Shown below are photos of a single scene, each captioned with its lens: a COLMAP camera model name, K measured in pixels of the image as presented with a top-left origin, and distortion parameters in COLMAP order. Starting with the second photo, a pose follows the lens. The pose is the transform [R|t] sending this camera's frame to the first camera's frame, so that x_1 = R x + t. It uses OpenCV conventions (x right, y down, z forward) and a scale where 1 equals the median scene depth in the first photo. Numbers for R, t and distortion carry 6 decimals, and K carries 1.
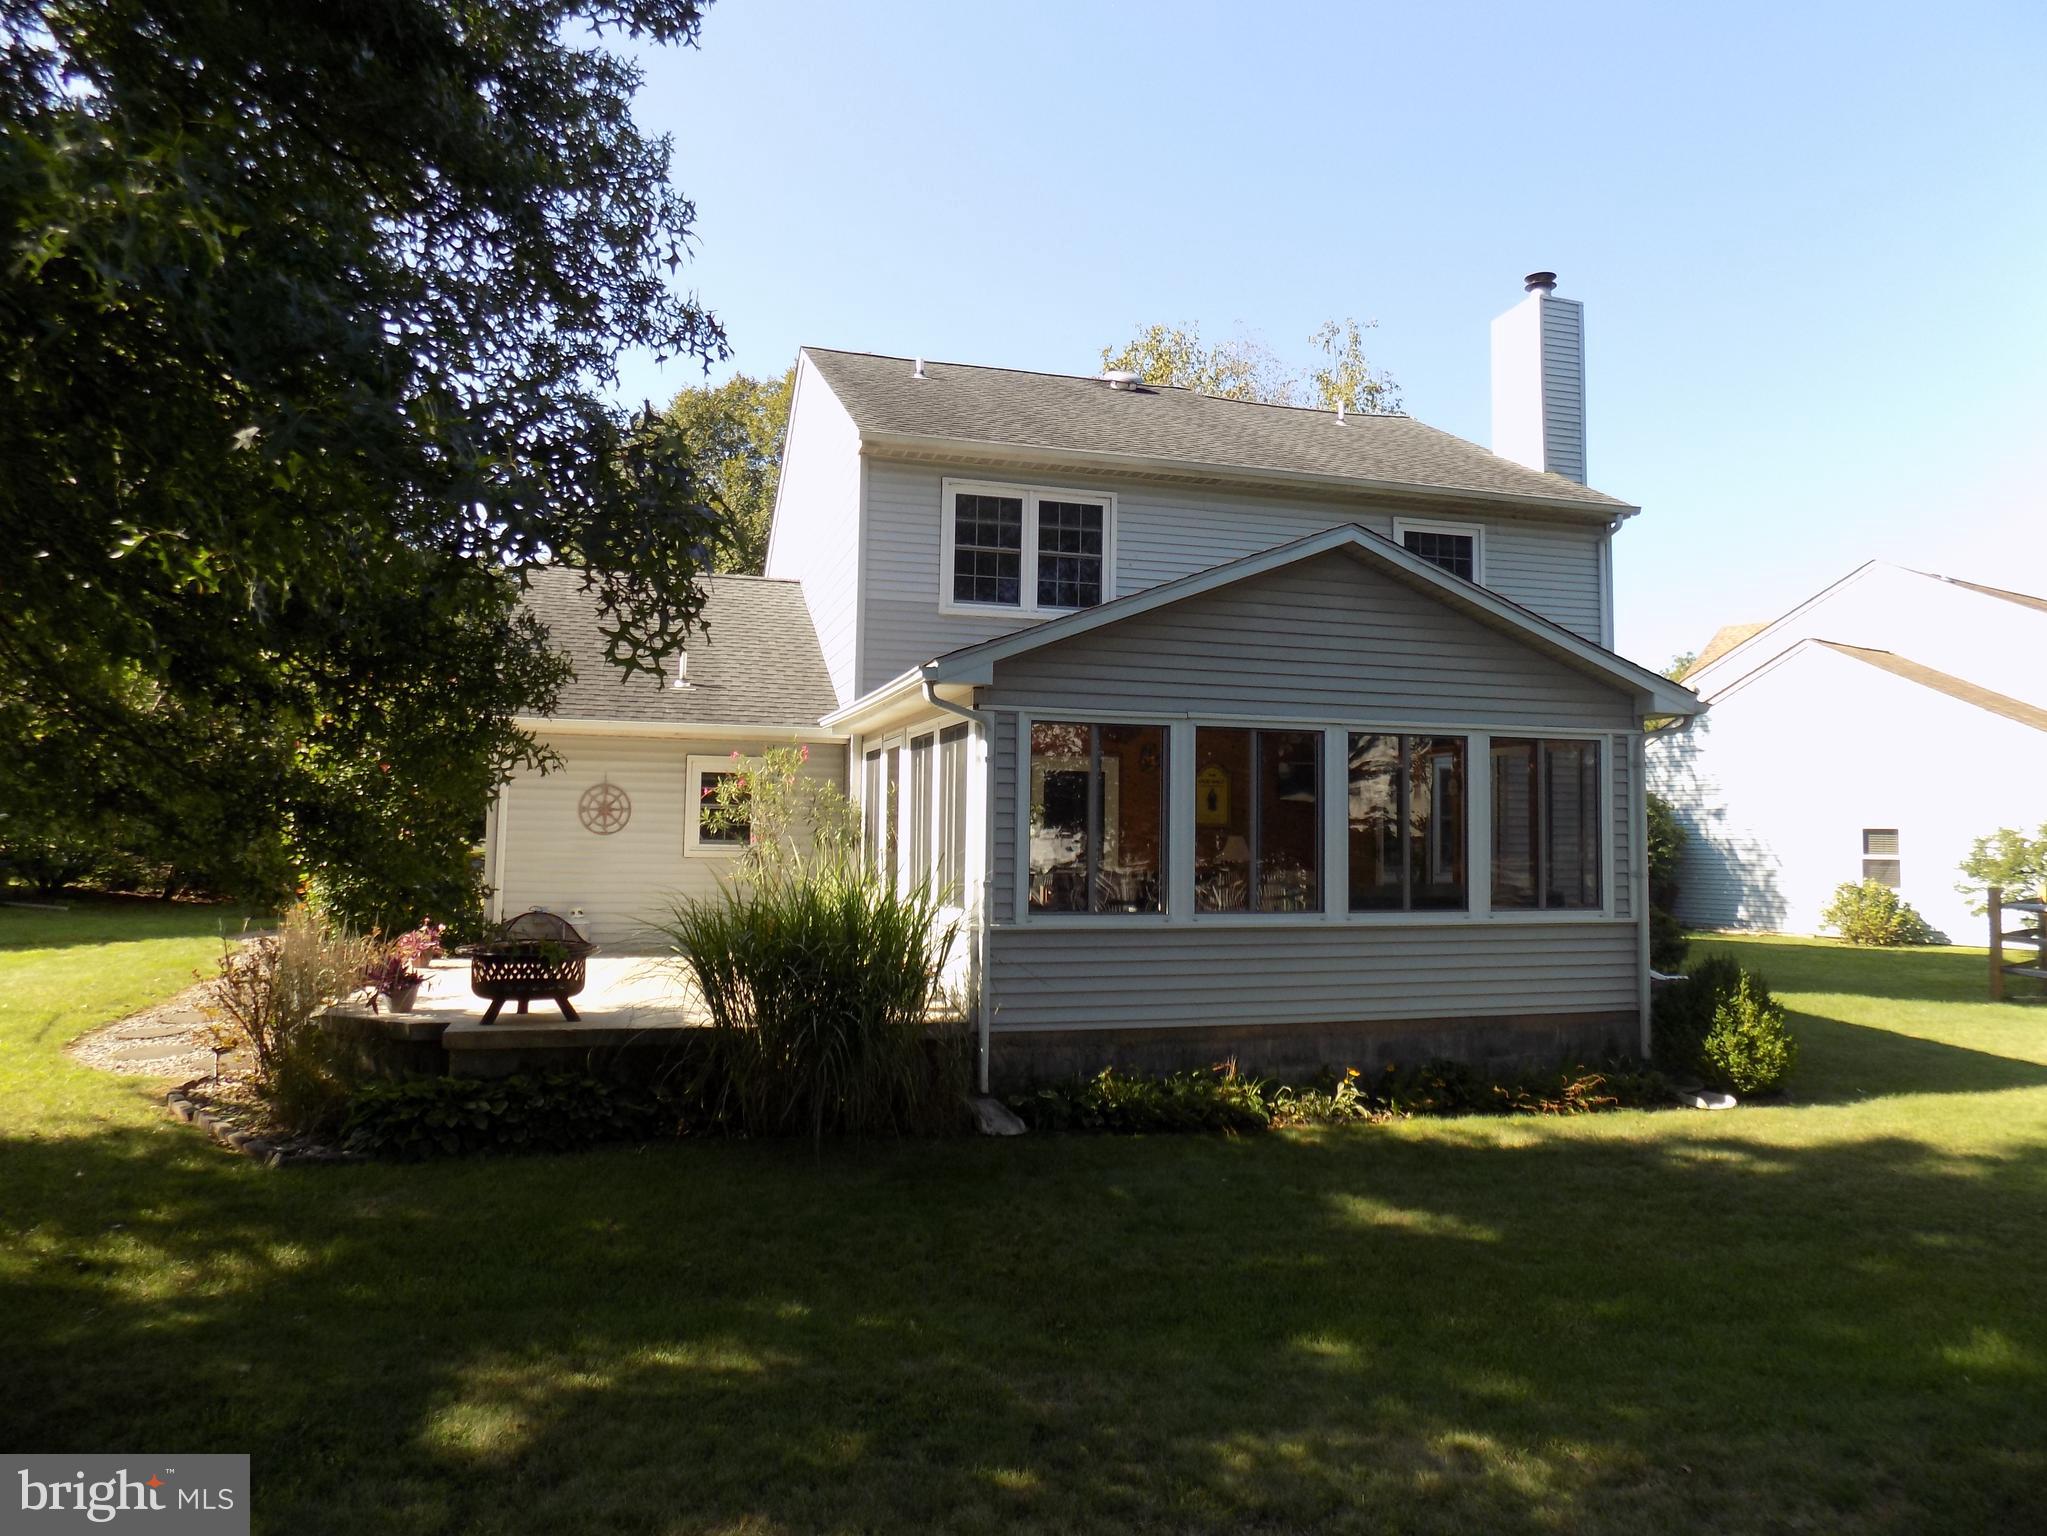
lens RADIAL K [[1419.2, 0, 1026.2], [0, 1419.2, 717.1], [0, 0, 1]] dist [-0.054144, 0.075383]
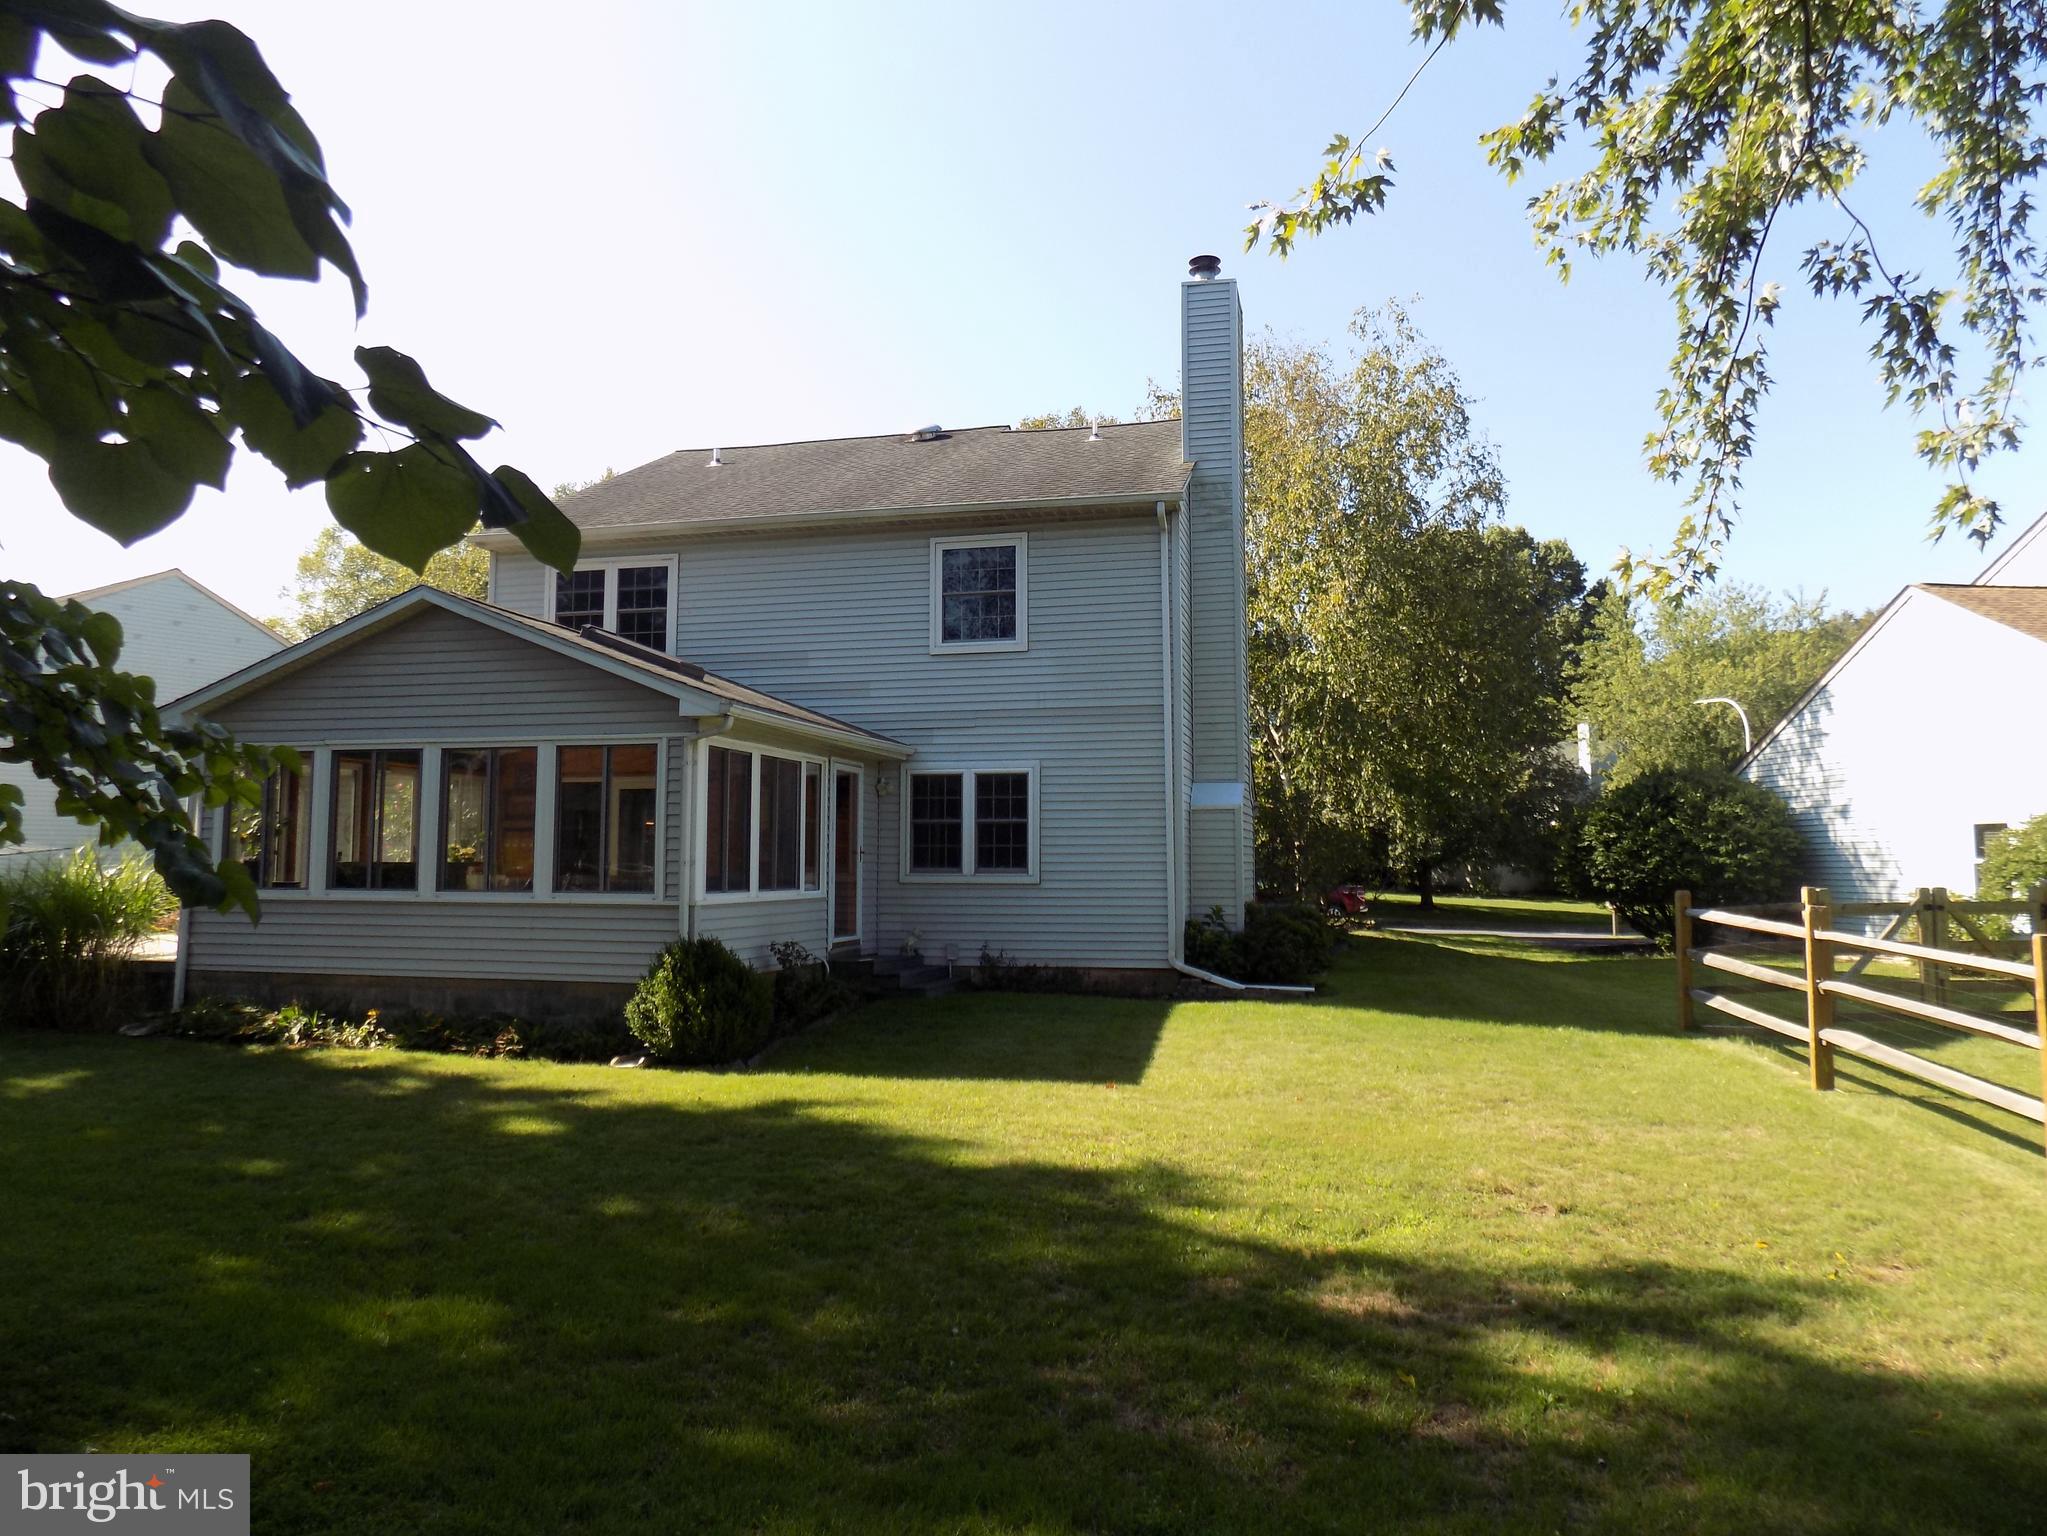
lens RADIAL K [[1385.3, 0, 1026.3], [0, 1385.3, 758.2], [0, 0, 1]] dist [-0.073222, 0.071698]
pose [[0.853673, -0.049021, -0.518496, 0.914706], [0.050905, 0.998647, -0.010603, 0.041224], [0.518315, -0.017343, 0.855014, 0.159695]]
